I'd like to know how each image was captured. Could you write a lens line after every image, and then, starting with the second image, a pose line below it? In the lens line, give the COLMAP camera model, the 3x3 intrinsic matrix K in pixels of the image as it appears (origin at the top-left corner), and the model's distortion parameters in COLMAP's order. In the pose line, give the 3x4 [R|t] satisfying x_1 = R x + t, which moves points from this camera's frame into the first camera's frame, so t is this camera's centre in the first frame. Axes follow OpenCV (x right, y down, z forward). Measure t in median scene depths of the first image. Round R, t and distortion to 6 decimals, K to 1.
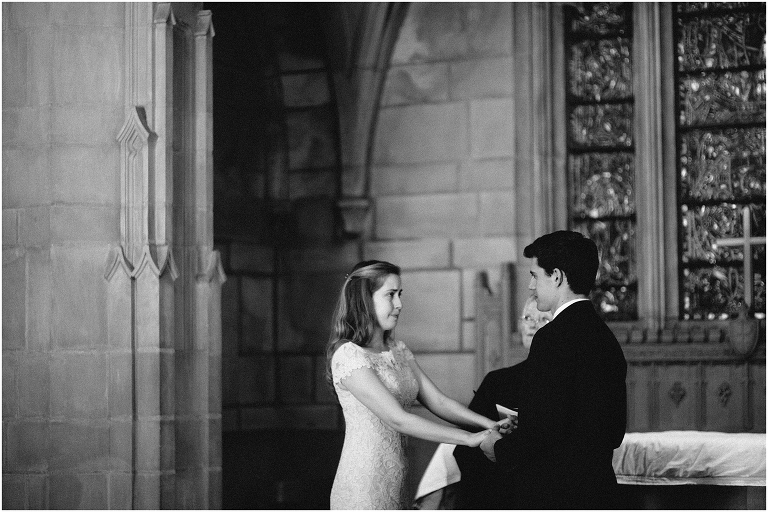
lens RADIAL K [[1872.6, 0, 384.0], [0, 1872.6, 256.0], [0, 0, 1]] dist [-0.048934, 0.456588]
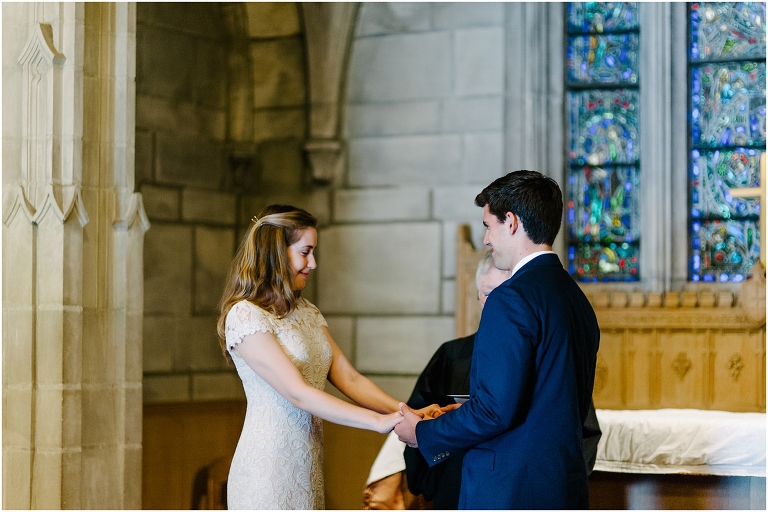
lens RADIAL K [[1872.6, 0, 384.0], [0, 1872.6, 256.0], [0, 0, 1]] dist [-0.048934, 0.456588]
pose [[0.999416, 0.011779, -0.032071, 0.043700], [-0.011161, 0.999750, 0.019382, 0.006834], [0.032291, -0.019013, 0.999298, 0.119986]]
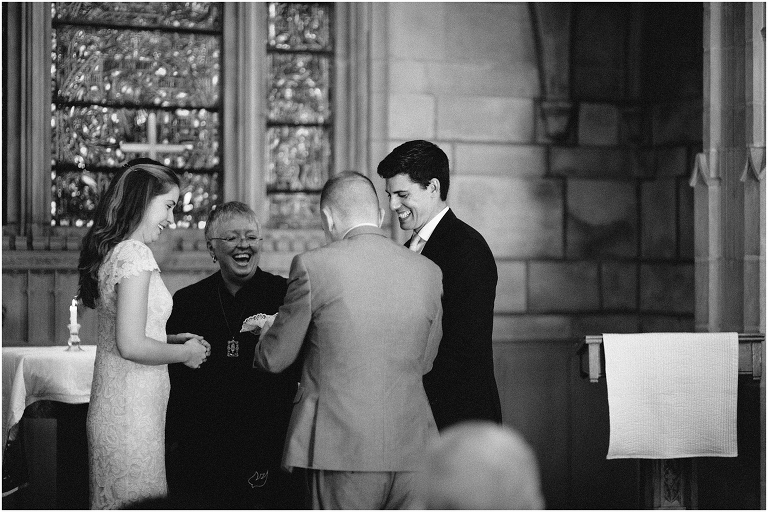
lens RADIAL K [[1872.6, 0, 384.0], [0, 1872.6, 256.0], [0, 0, 1]] dist [-0.048934, 0.456588]
pose [[0.611247, 0.016475, 0.791268, -0.482558], [-0.055371, 0.998224, 0.021990, 0.019314], [-0.789500, -0.057255, 0.611074, 0.290661]]
